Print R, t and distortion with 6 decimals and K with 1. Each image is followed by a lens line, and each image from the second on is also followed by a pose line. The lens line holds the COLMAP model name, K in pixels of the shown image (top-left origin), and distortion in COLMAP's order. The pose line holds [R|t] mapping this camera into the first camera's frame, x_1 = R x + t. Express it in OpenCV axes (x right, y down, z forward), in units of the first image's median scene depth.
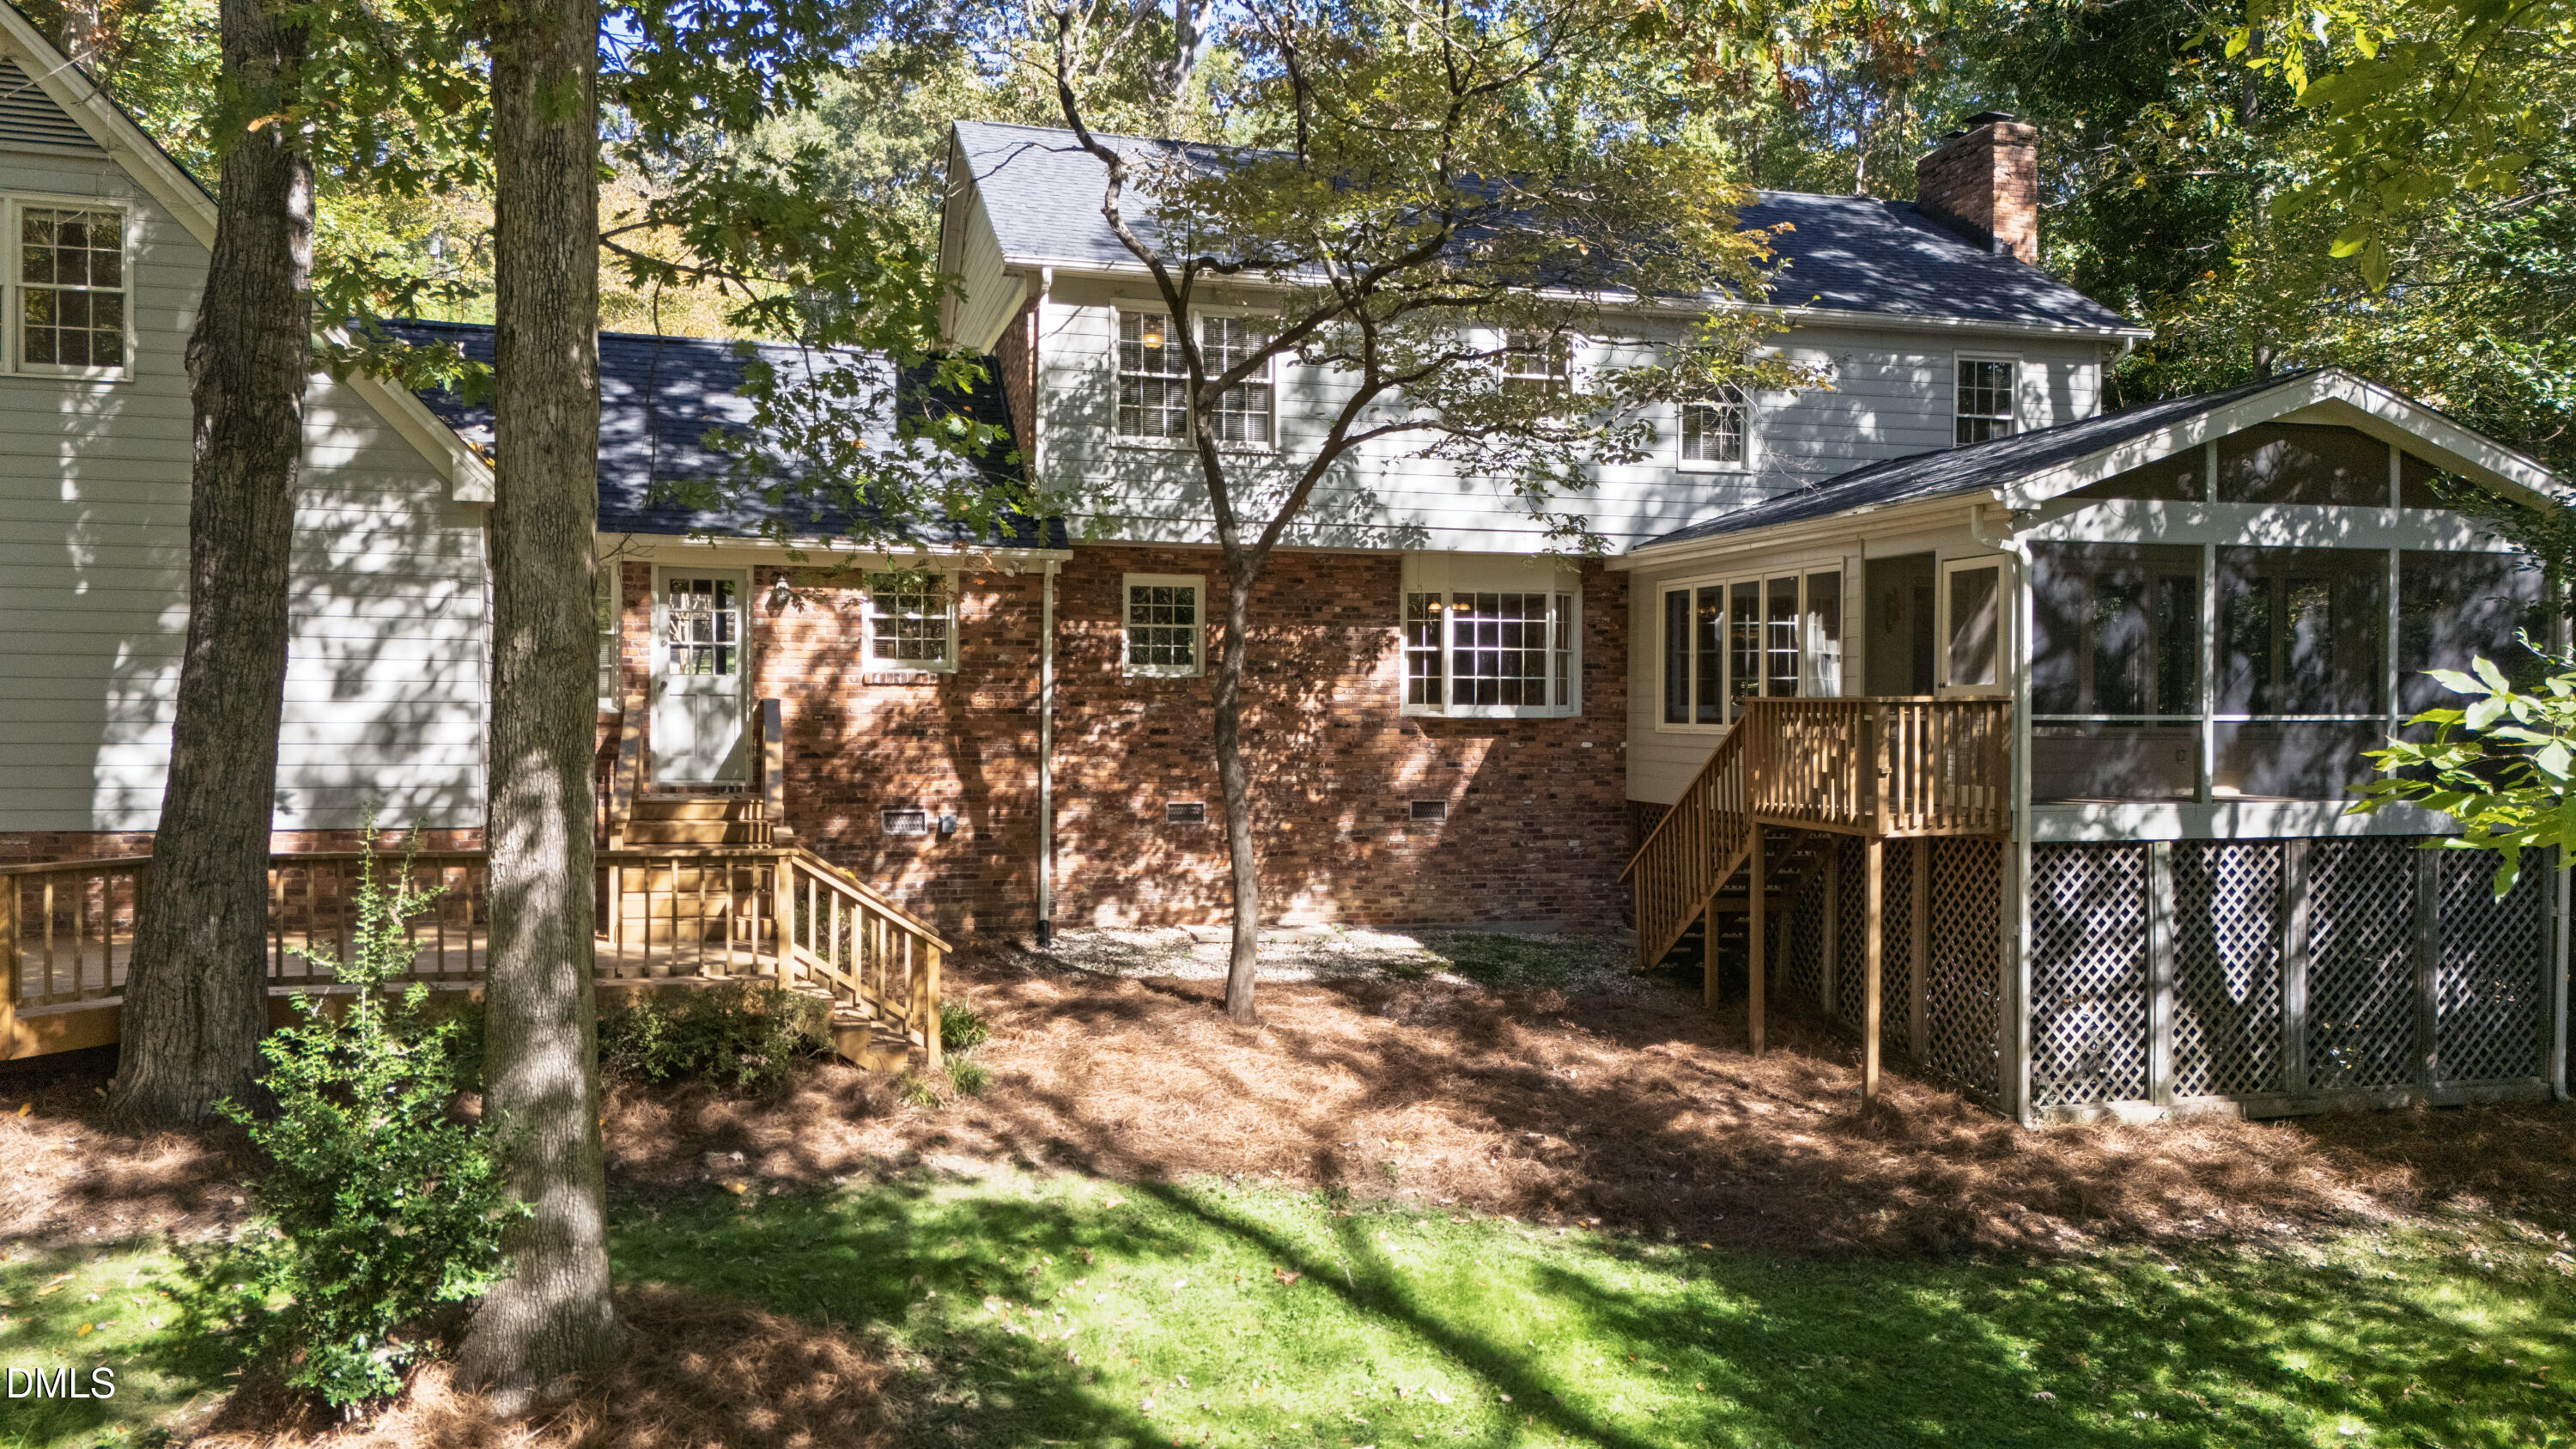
lens RADIAL K [[1900.3, 0, 1298.8], [0, 1900.3, 711.2], [0, 0, 1]] dist [0.058286, -0.031799]
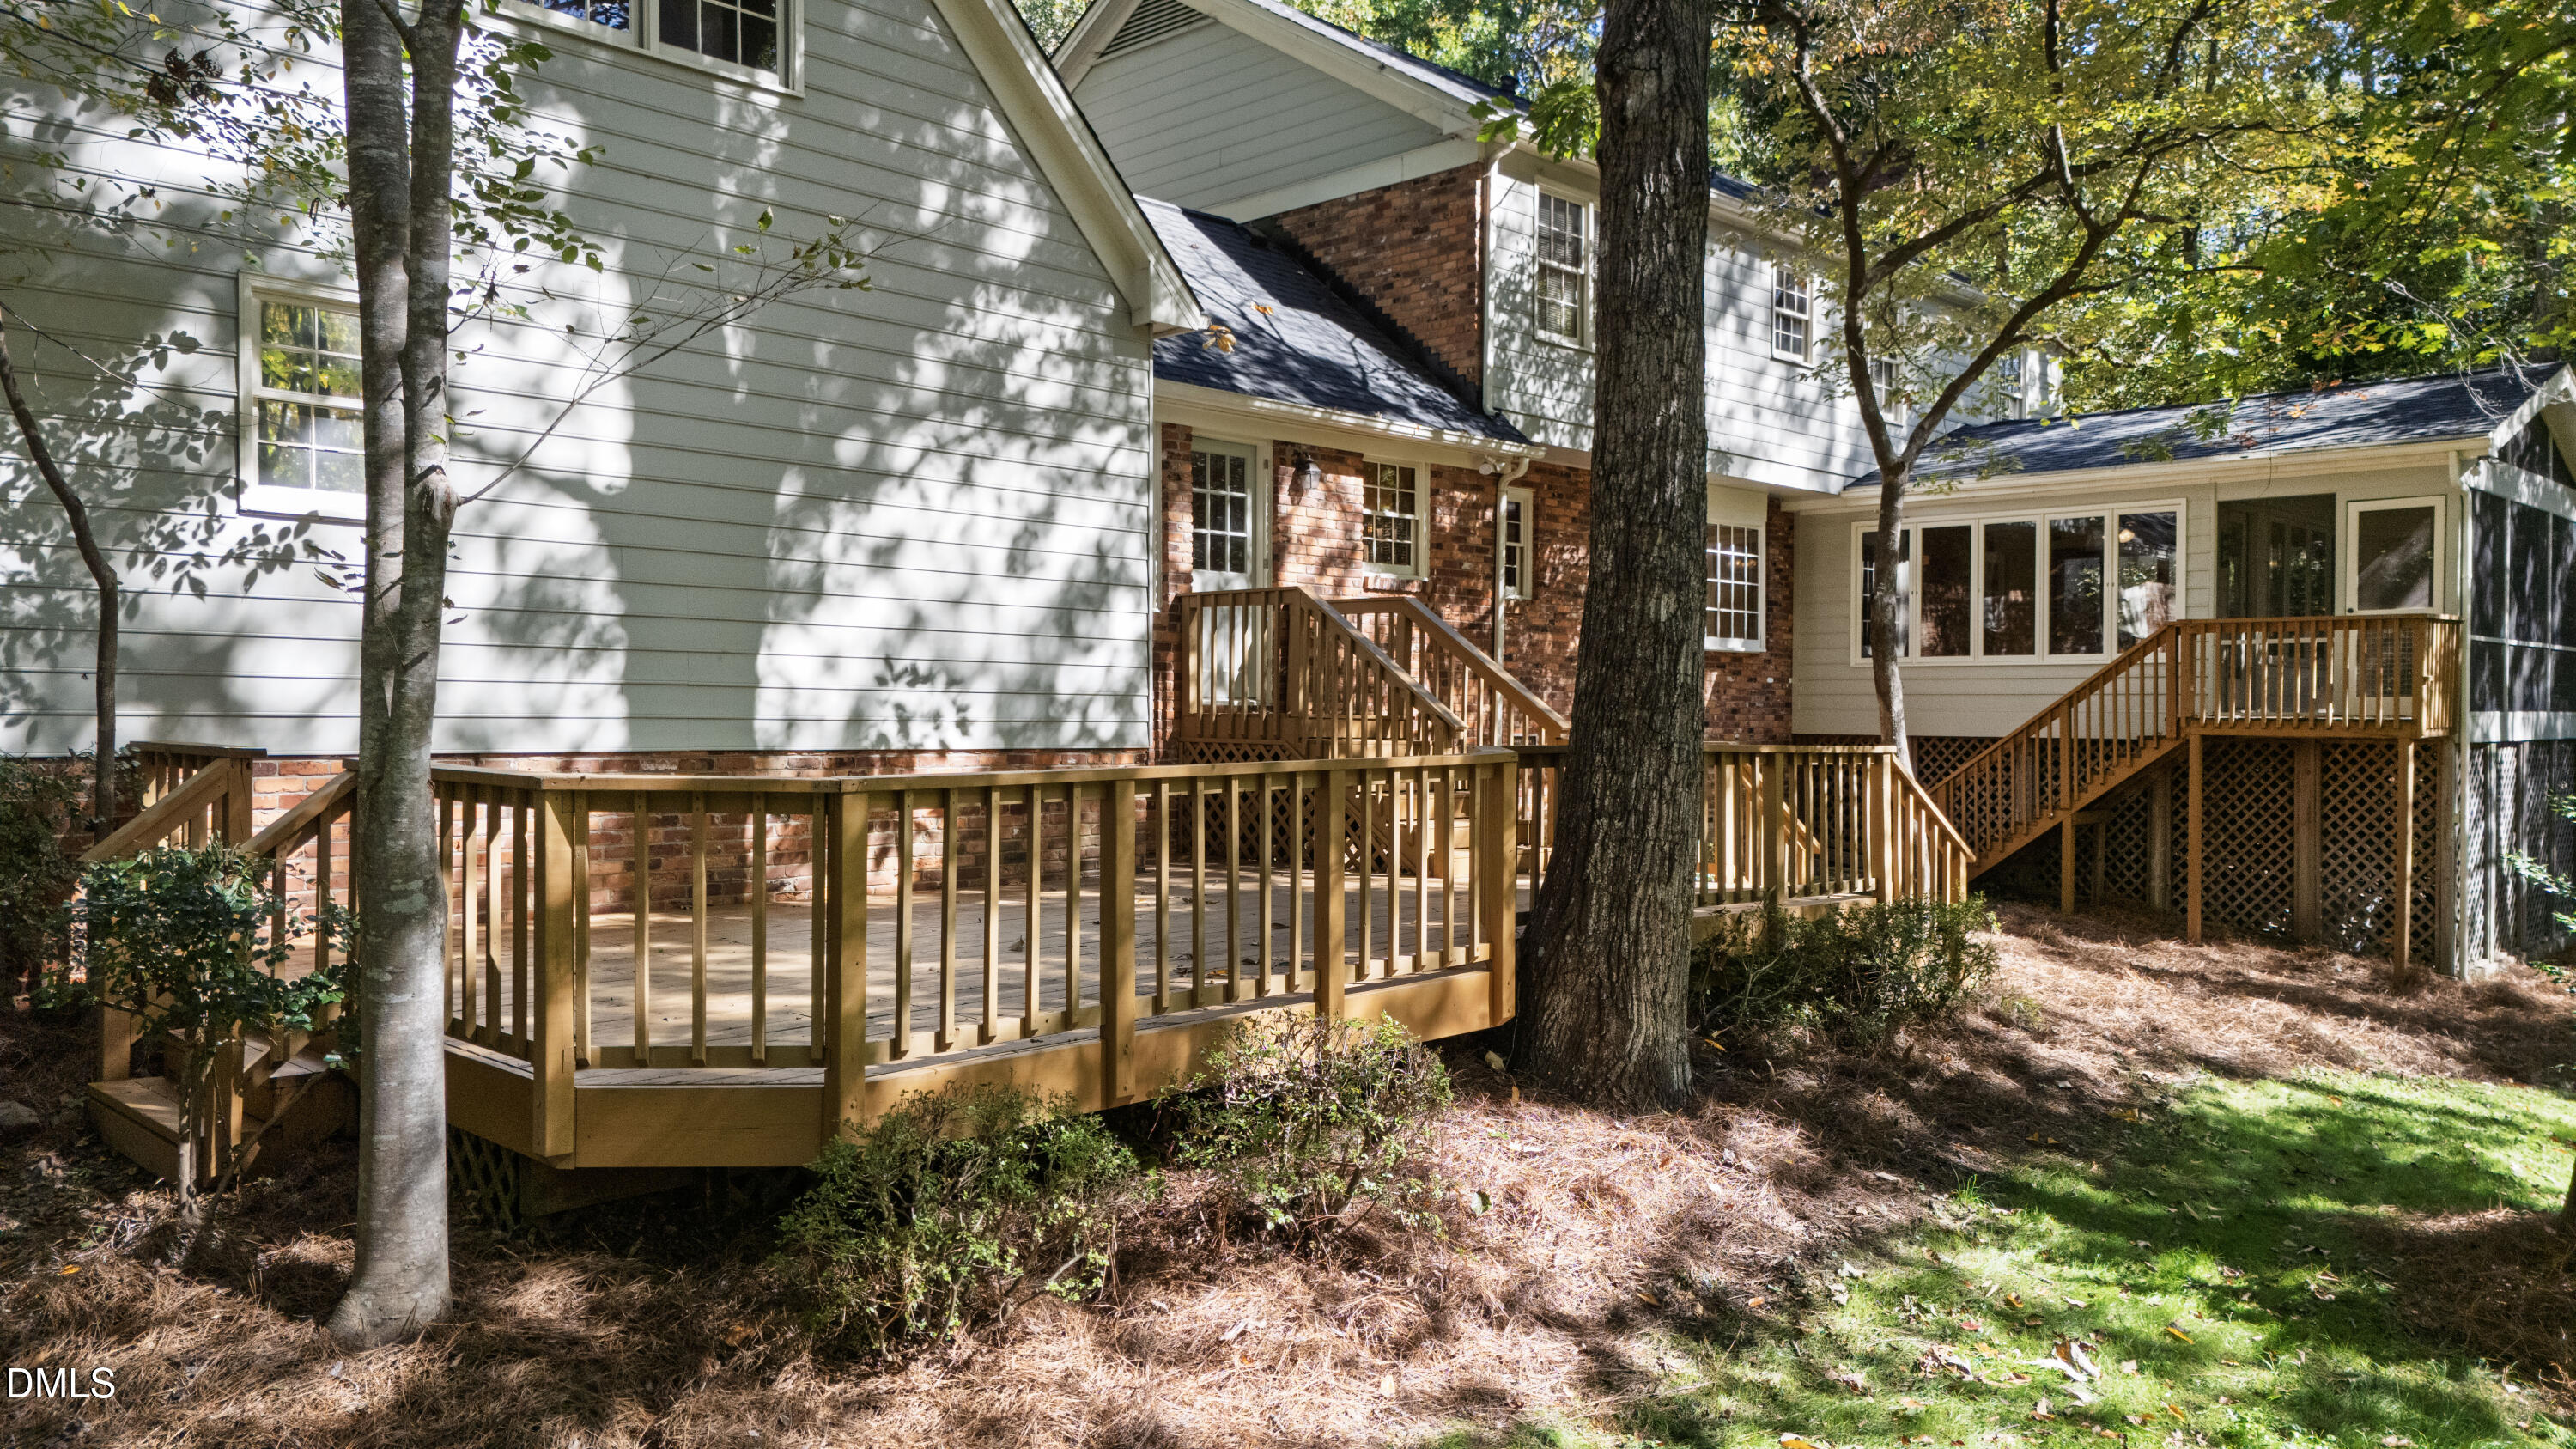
lens RADIAL K [[1900.3, 0, 1281.5], [0, 1900.3, 734.9], [0, 0, 1]] dist [0.058286, -0.031799]
pose [[0.869487, -0.004913, 0.493932, -0.681519], [-0.000798, 0.999935, 0.011351, 0.041492], [-0.493956, -0.010264, 0.869426, 0.274875]]
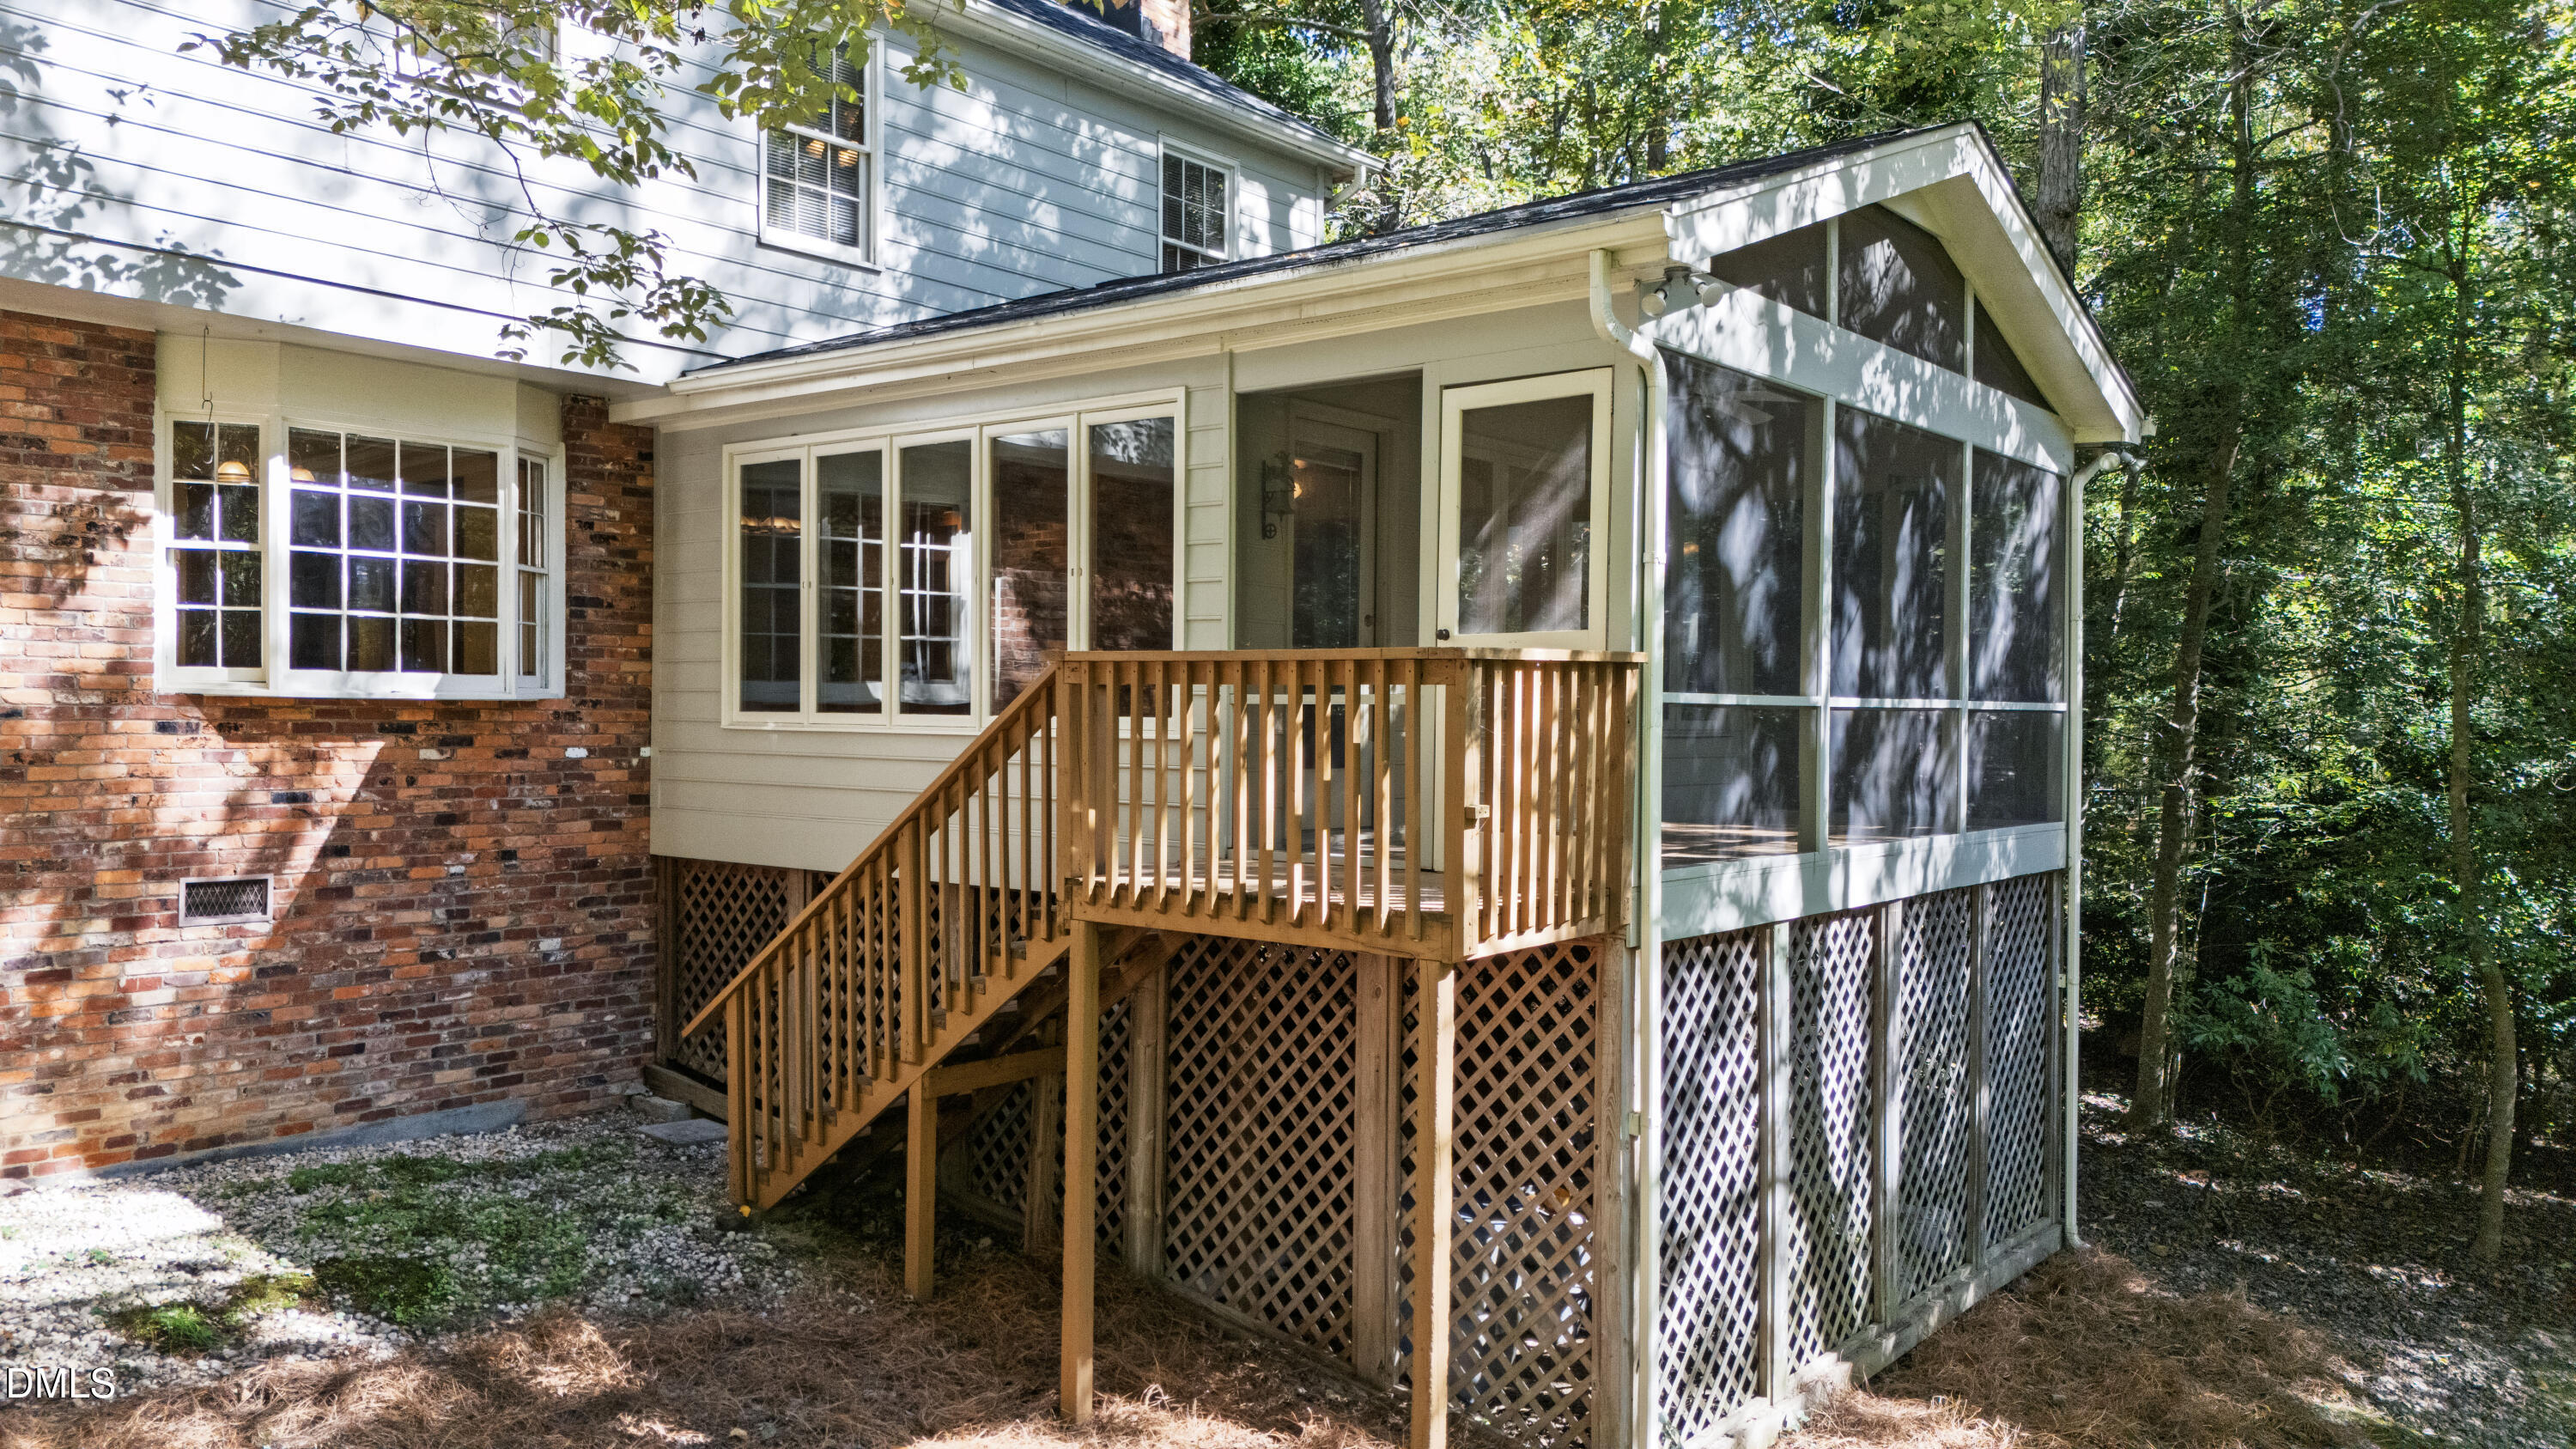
lens RADIAL K [[1900.3, 0, 1289.9], [0, 1900.3, 726.0], [0, 0, 1]] dist [0.058286, -0.031799]
pose [[0.821743, 0.001534, 0.569856, 0.015515], [-0.006136, 0.999962, 0.006156, 0.006888], [-0.569825, -0.008556, 0.821722, 0.532947]]
